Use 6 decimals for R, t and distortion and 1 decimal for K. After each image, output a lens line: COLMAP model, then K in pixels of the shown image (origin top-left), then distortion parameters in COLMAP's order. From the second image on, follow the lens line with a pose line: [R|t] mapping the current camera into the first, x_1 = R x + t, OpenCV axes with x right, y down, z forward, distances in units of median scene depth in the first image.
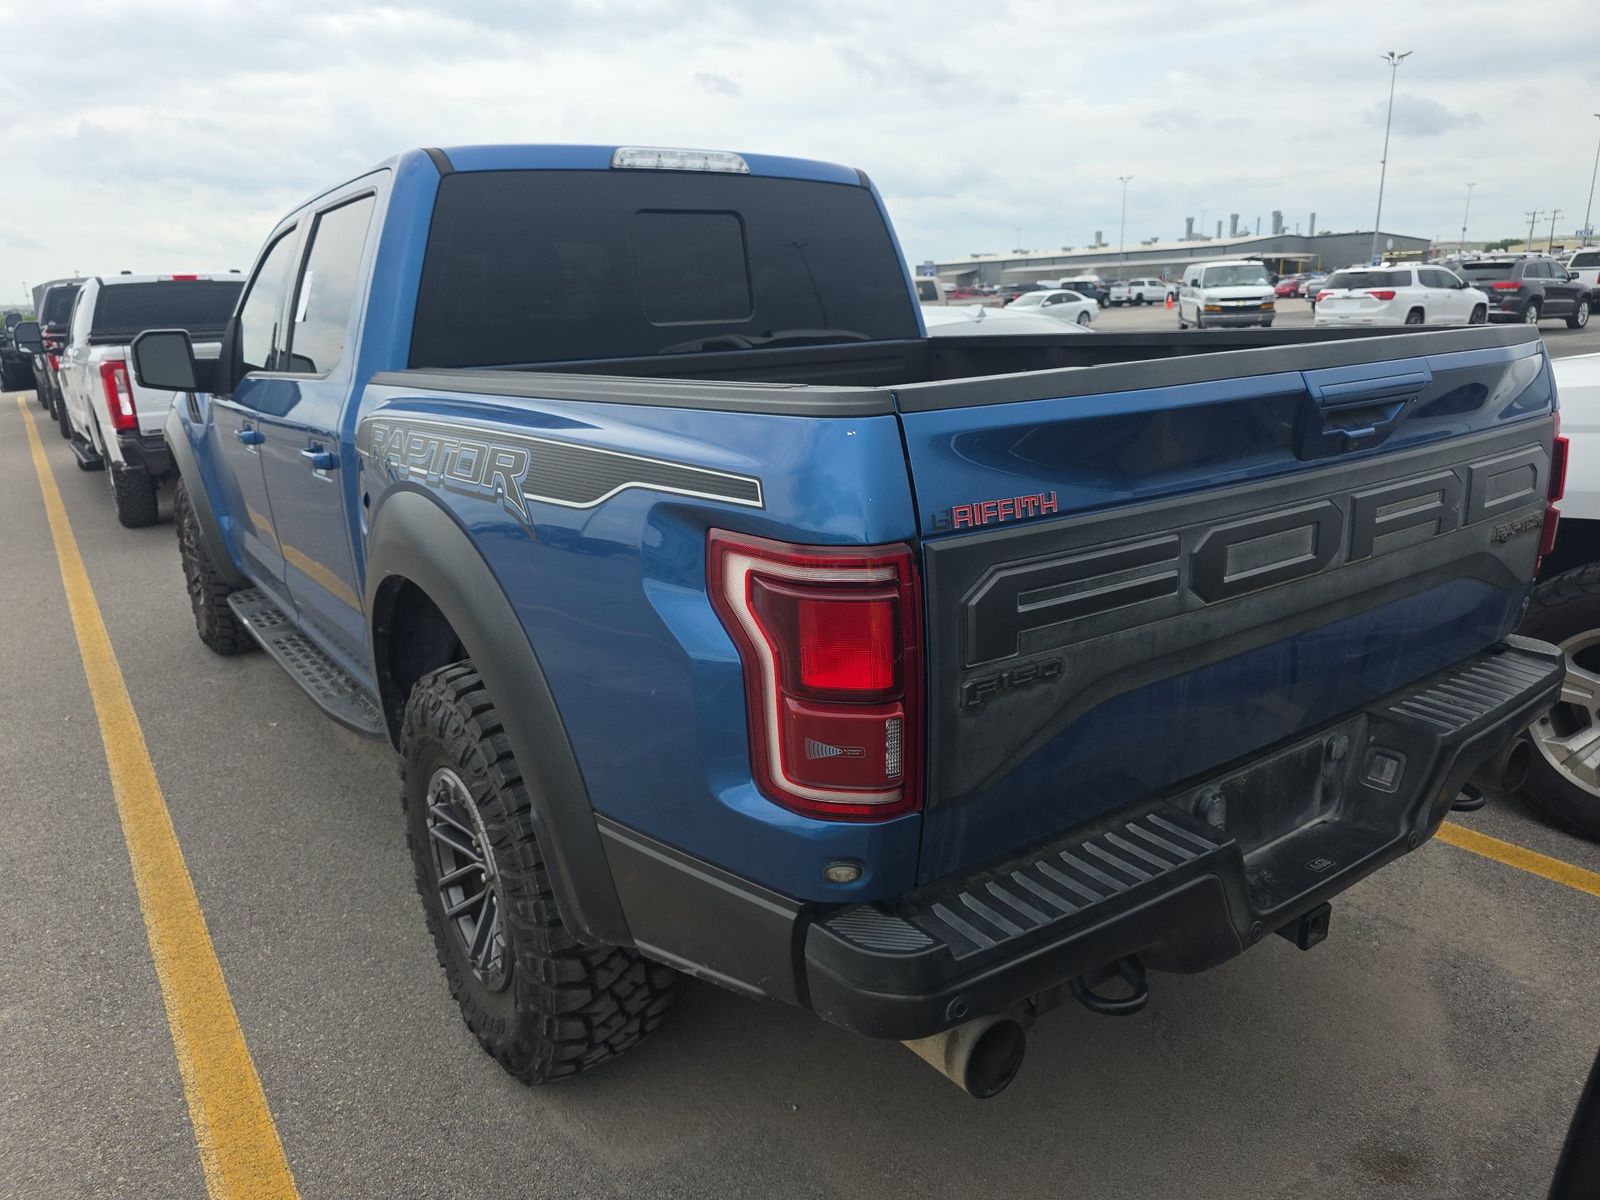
lens RADIAL K [[1102.8, 0, 818.2], [0, 1102.8, 606.9], [0, 0, 1]] dist [0.022766, -0.038812]
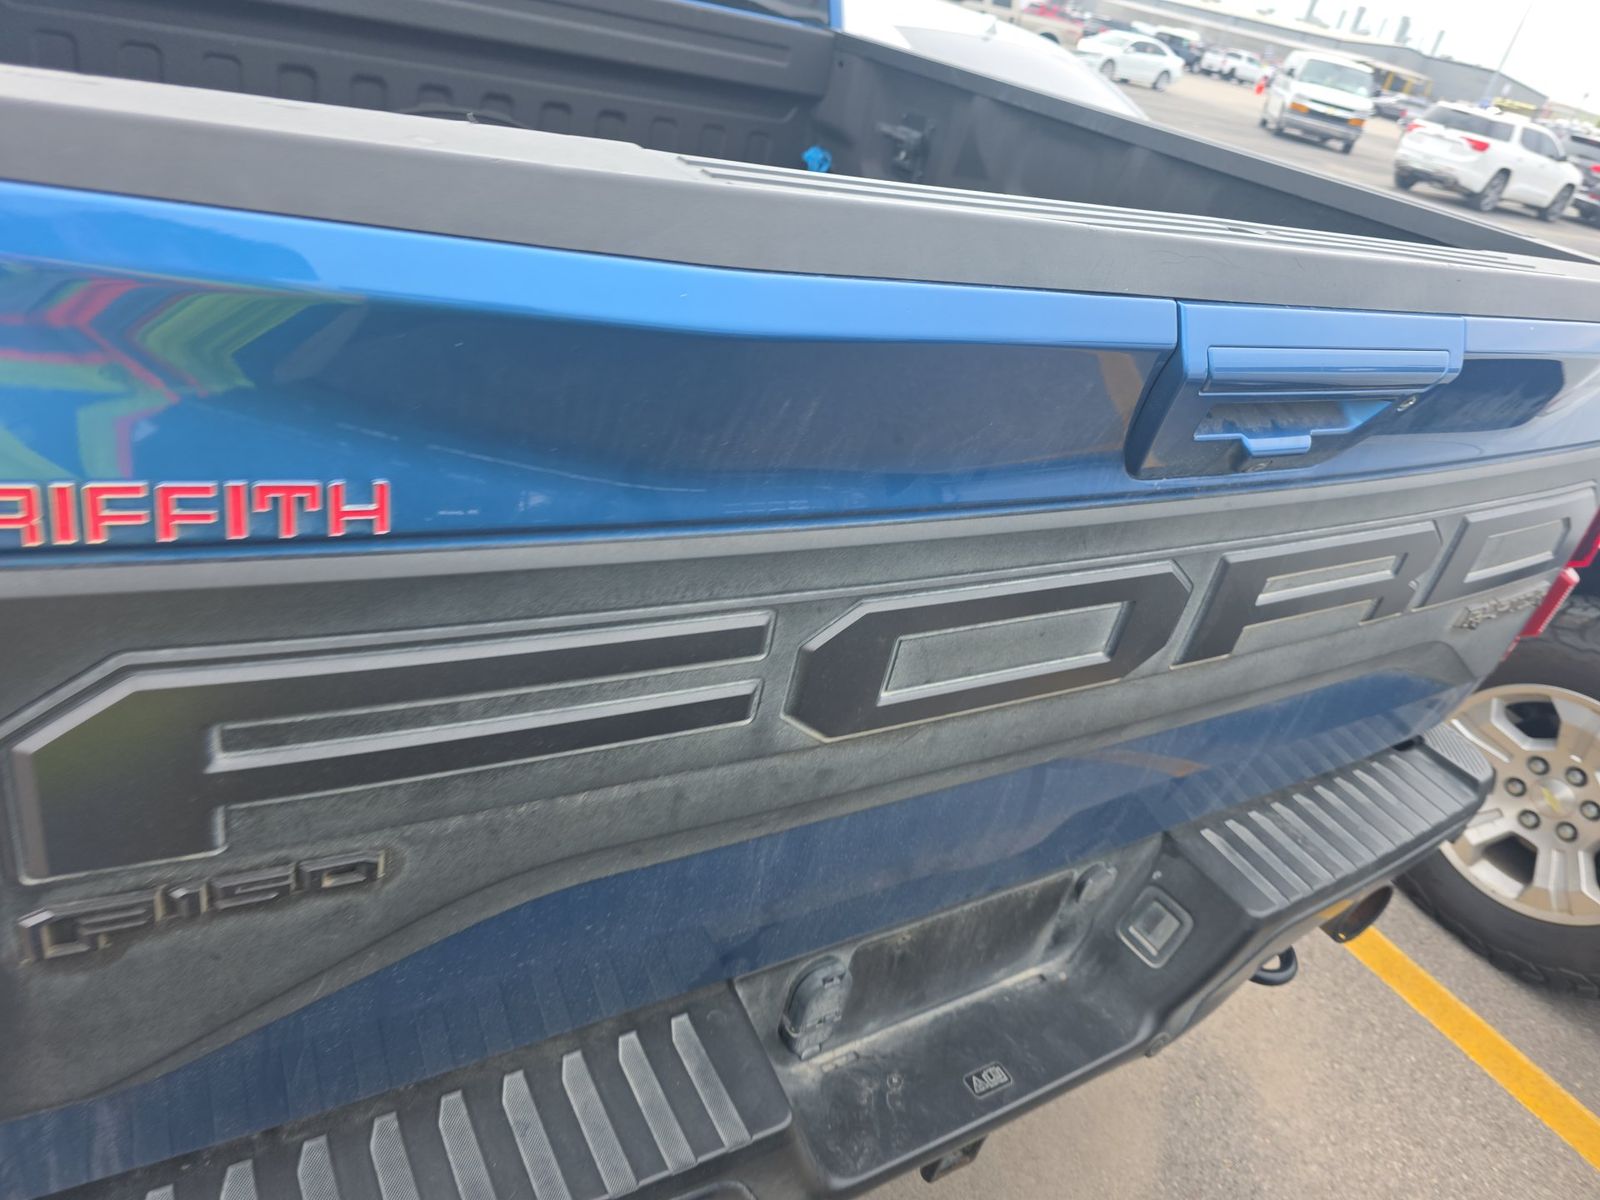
lens RADIAL K [[1102.8, 0, 818.2], [0, 1102.8, 606.9], [0, 0, 1]] dist [0.022766, -0.038812]
pose [[0.967029, 0.244716, 0.070497, 0.227162], [-0.254587, 0.935887, 0.243519, -0.129251], [-0.006385, -0.253438, 0.967331, 0.420402]]
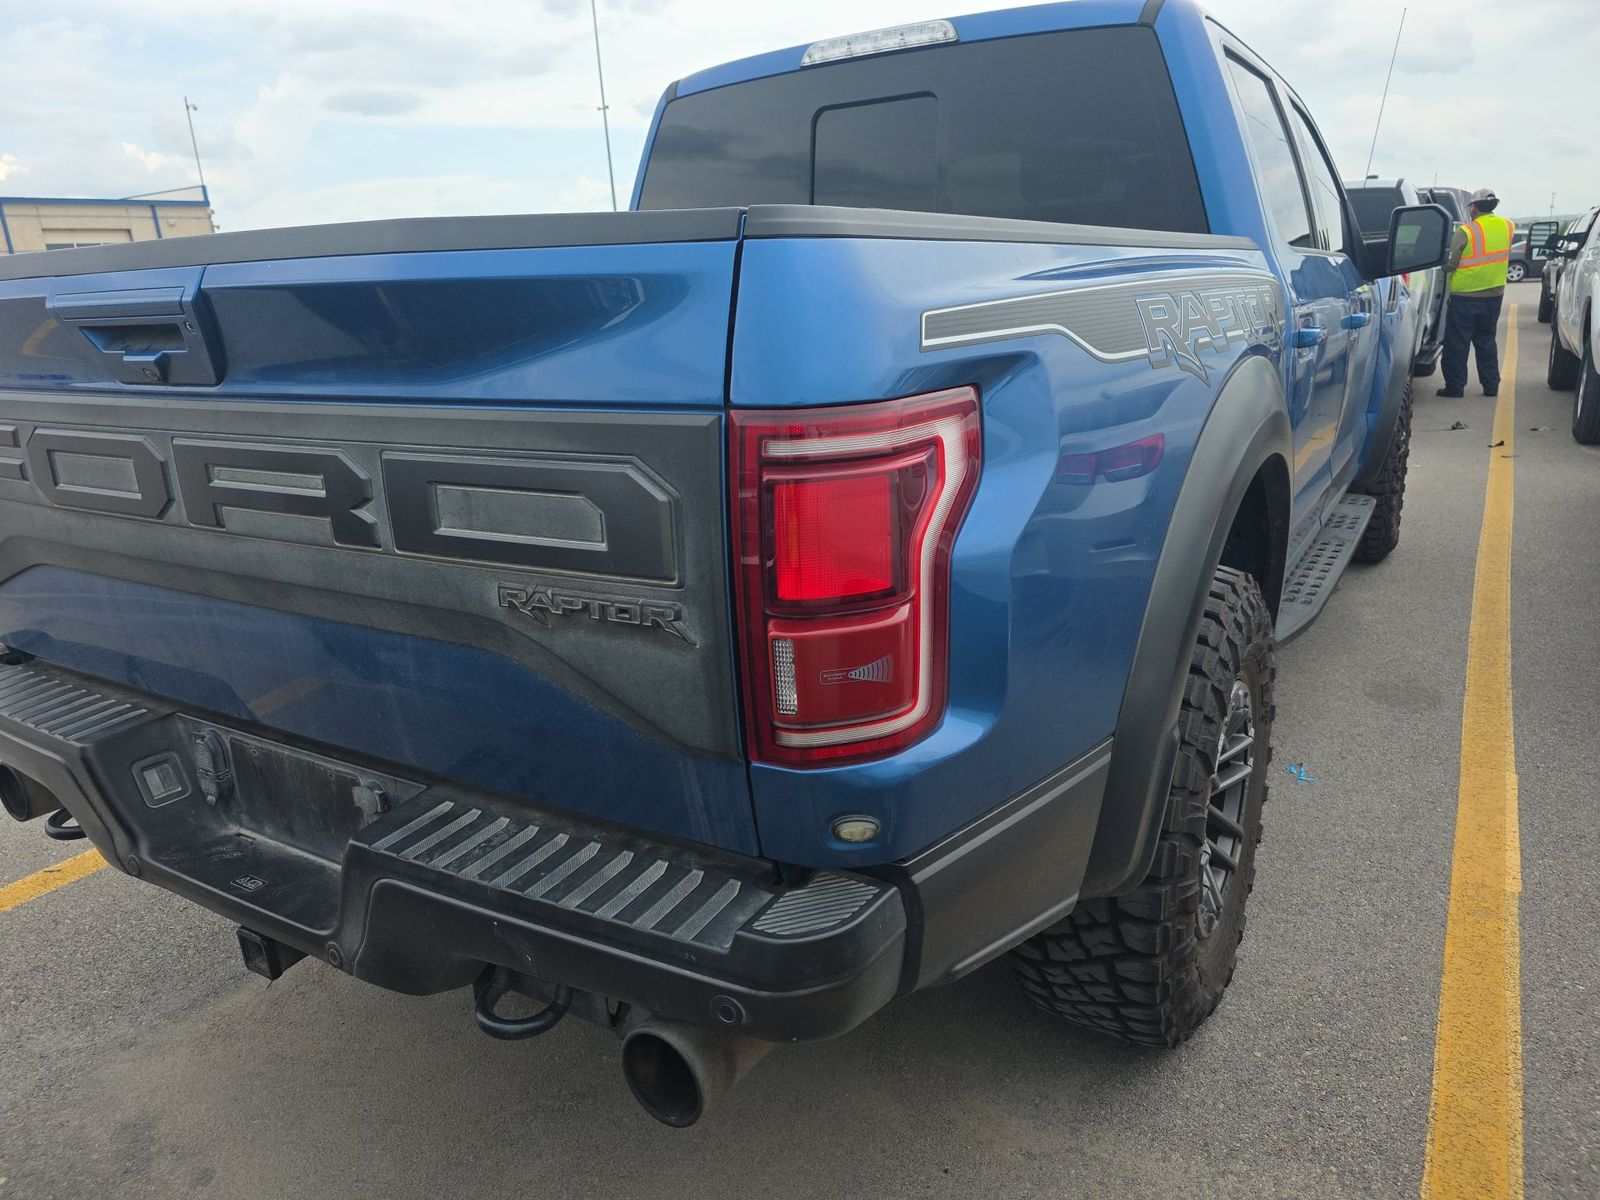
lens RADIAL K [[1058.5, 0, 794.0], [0, 1058.5, 577.3], [0, 0, 1]] dist [0.097973, -0.156008]
pose [[0.388365, 0.269049, -0.881354, 1.135478], [-0.211329, 0.956942, 0.199003, -0.210853], [0.896946, 0.108970, 0.428501, 0.902756]]
